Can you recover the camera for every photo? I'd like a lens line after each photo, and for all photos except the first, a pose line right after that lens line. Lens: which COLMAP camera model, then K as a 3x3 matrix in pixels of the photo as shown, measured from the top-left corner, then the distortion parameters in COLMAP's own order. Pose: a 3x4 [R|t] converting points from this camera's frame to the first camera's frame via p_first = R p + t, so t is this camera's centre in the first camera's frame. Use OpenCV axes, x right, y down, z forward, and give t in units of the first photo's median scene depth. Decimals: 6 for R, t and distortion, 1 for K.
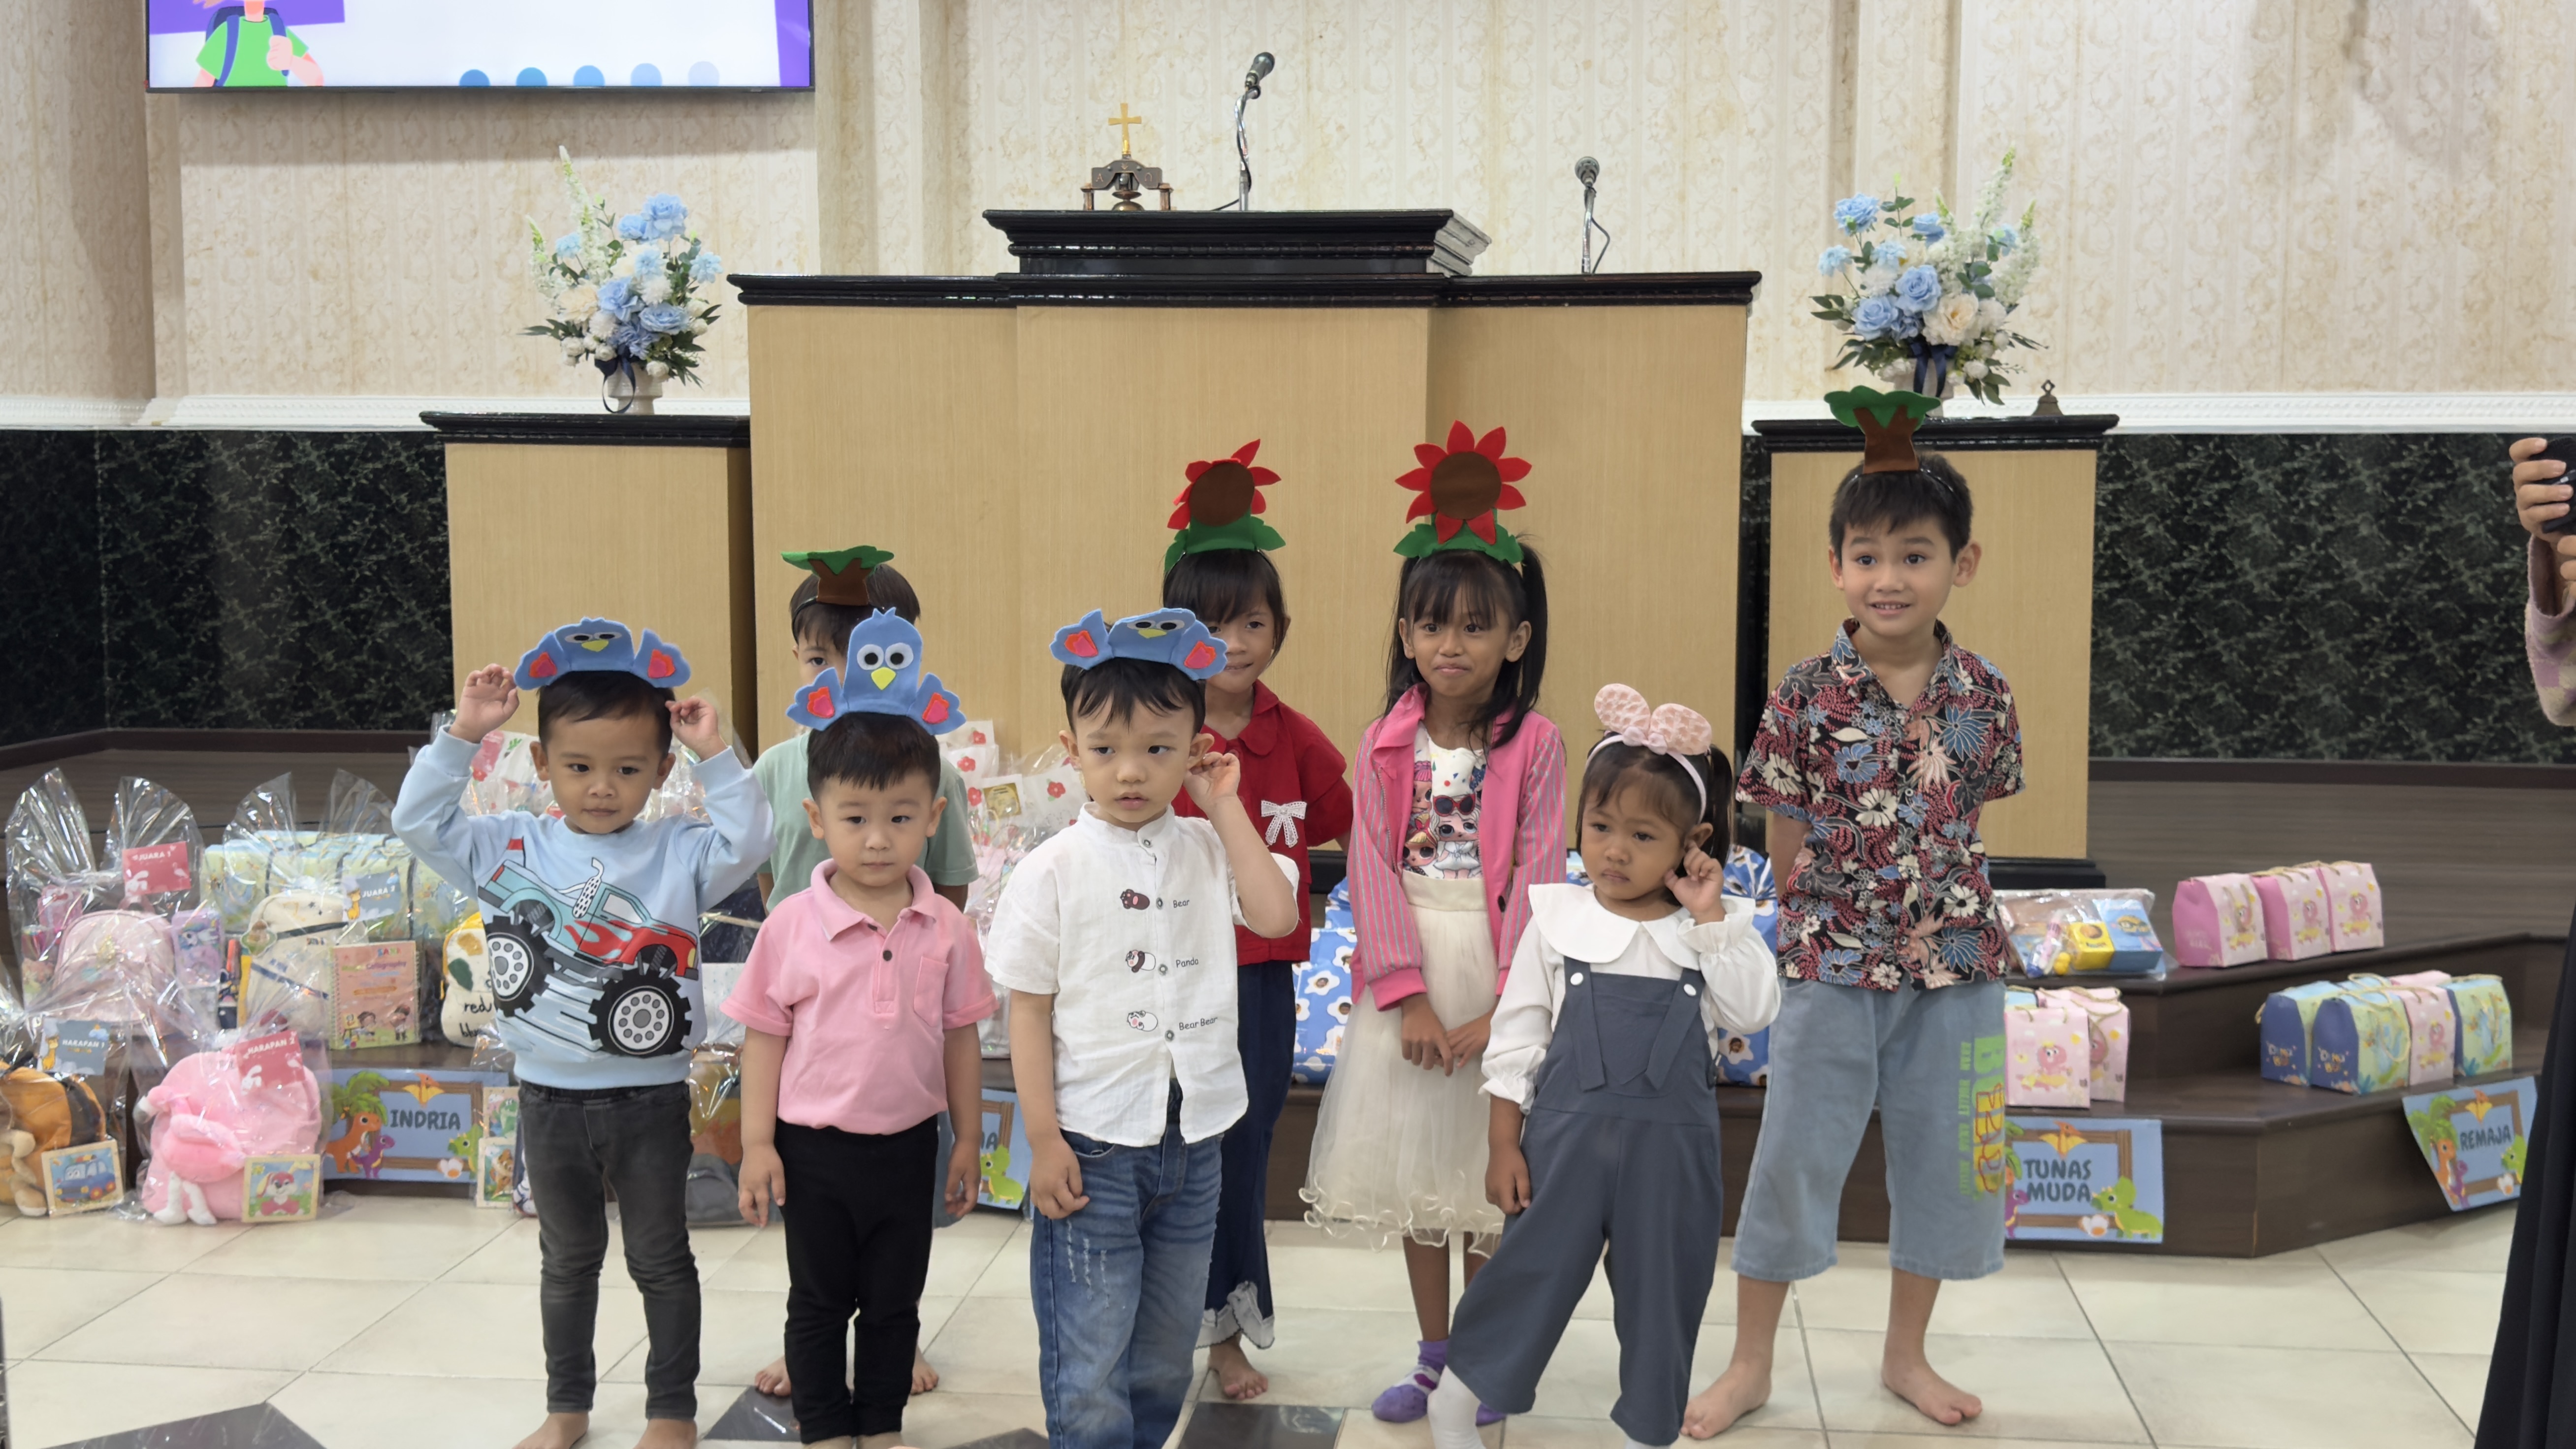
lens RADIAL K [[2793.8, 0, 1288.5], [0, 2793.8, 739.4], [0, 0, 1]] dist [0.209483, -0.509231]
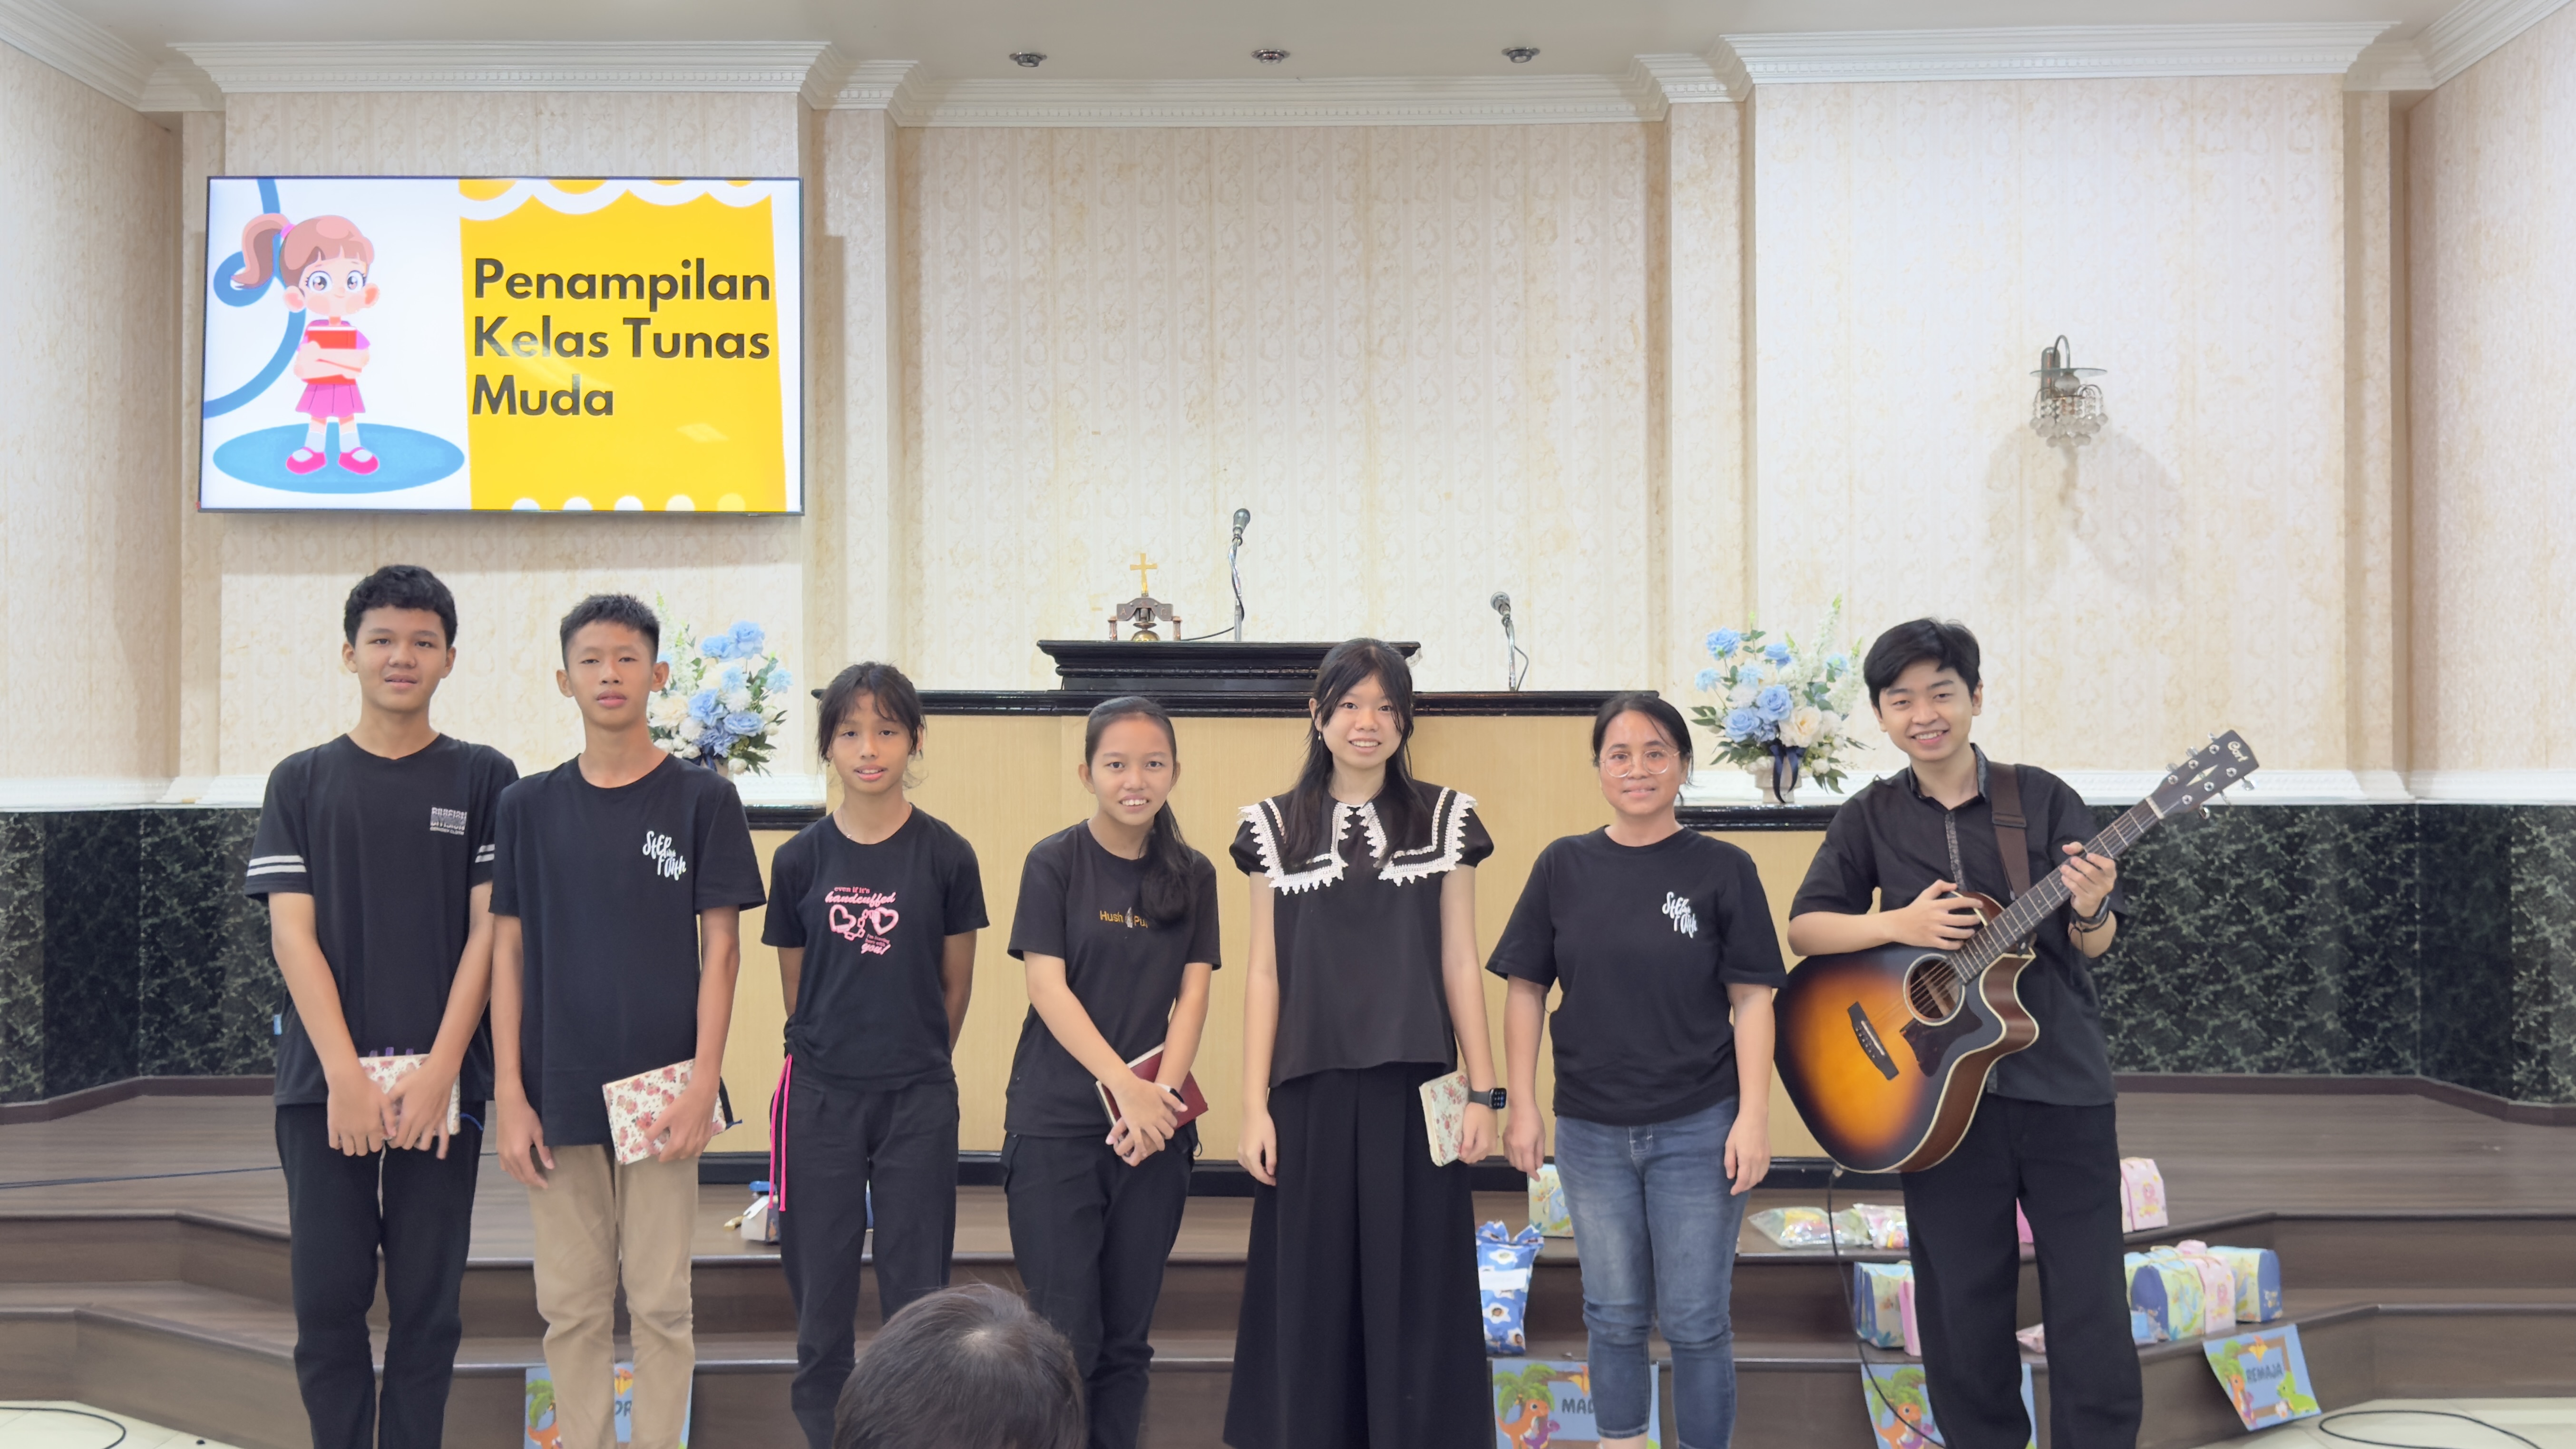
lens RADIAL K [[2697.0, 0, 1306.6], [0, 2697.0, 731.8], [0, 0, 1]] dist [0.160975, -0.304651]
pose [[0.993770, -0.002077, 0.111427, -0.090273], [0.015080, 0.993137, -0.115977, -0.006604], [-0.110422, 0.116935, 0.986982, -0.128733]]
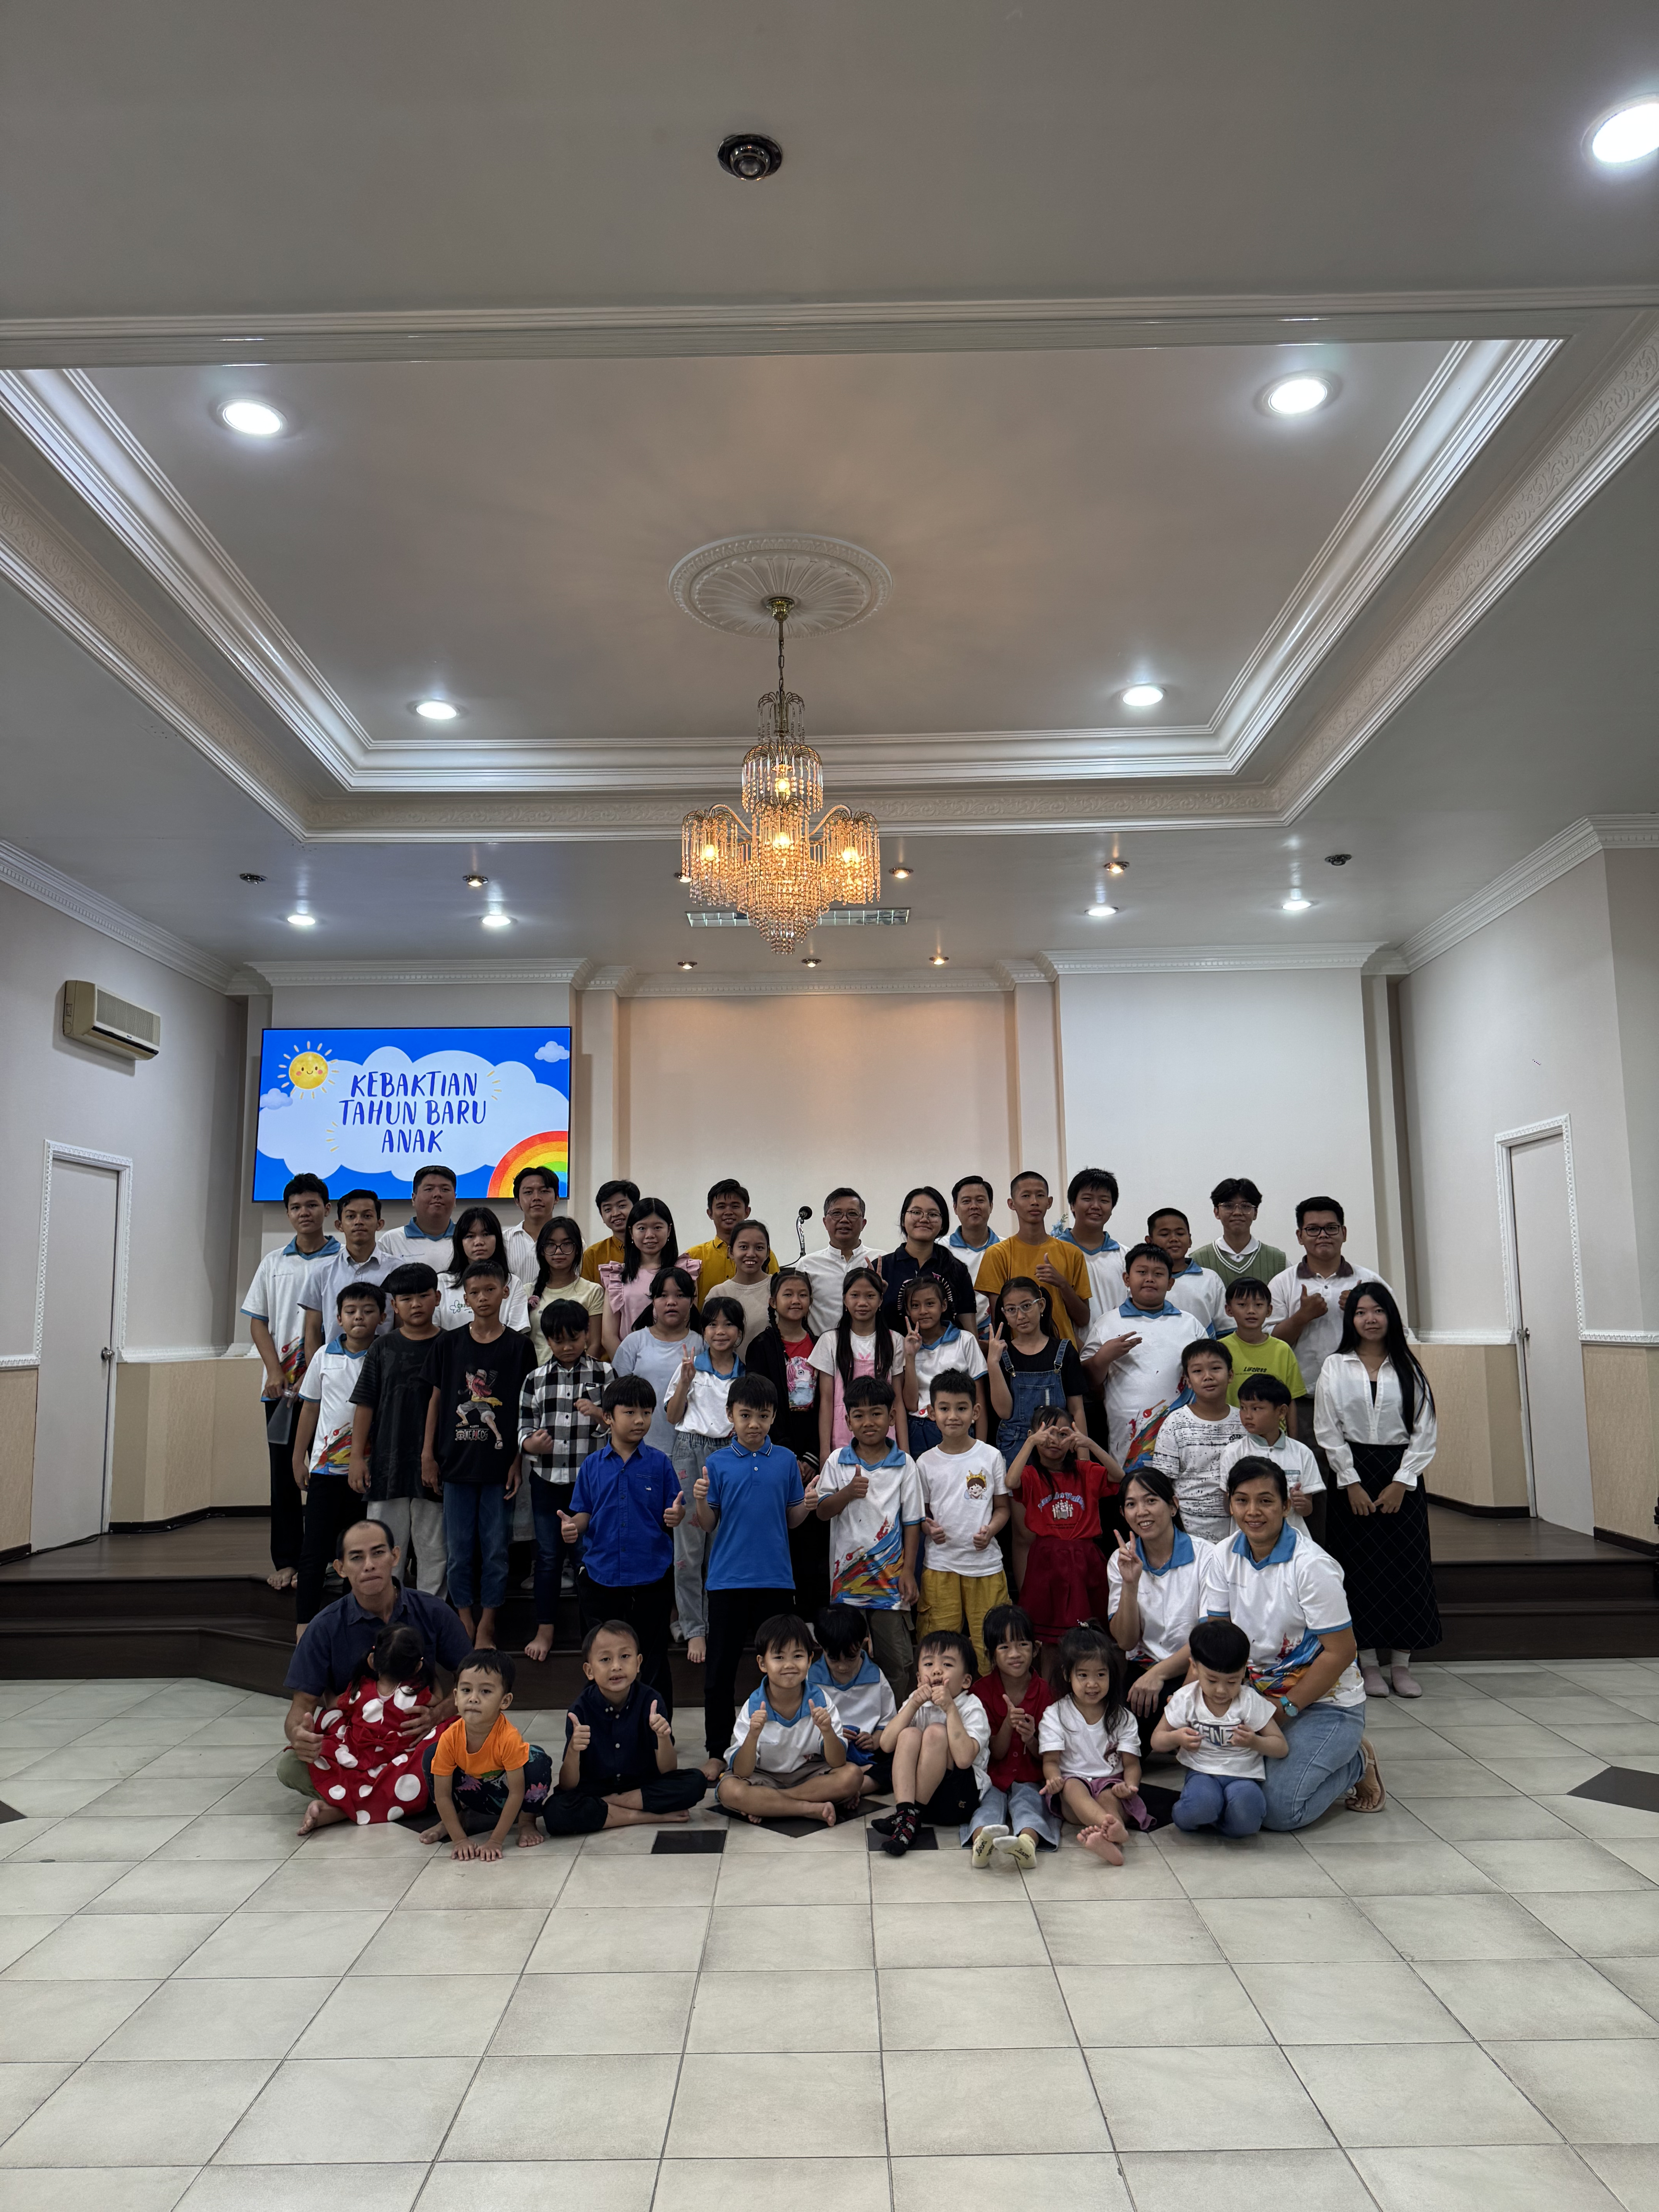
lens RADIAL K [[1564.7, 0, 829.5], [0, 1564.7, 1106.0], [0, 0, 1]] dist [0.148515, -0.287817]
pose [[0.993340, 0.002096, 0.115197, -0.111261], [0.025402, 0.971249, -0.236707, -0.001211], [-0.112381, 0.238057, 0.964728, -0.250653]]
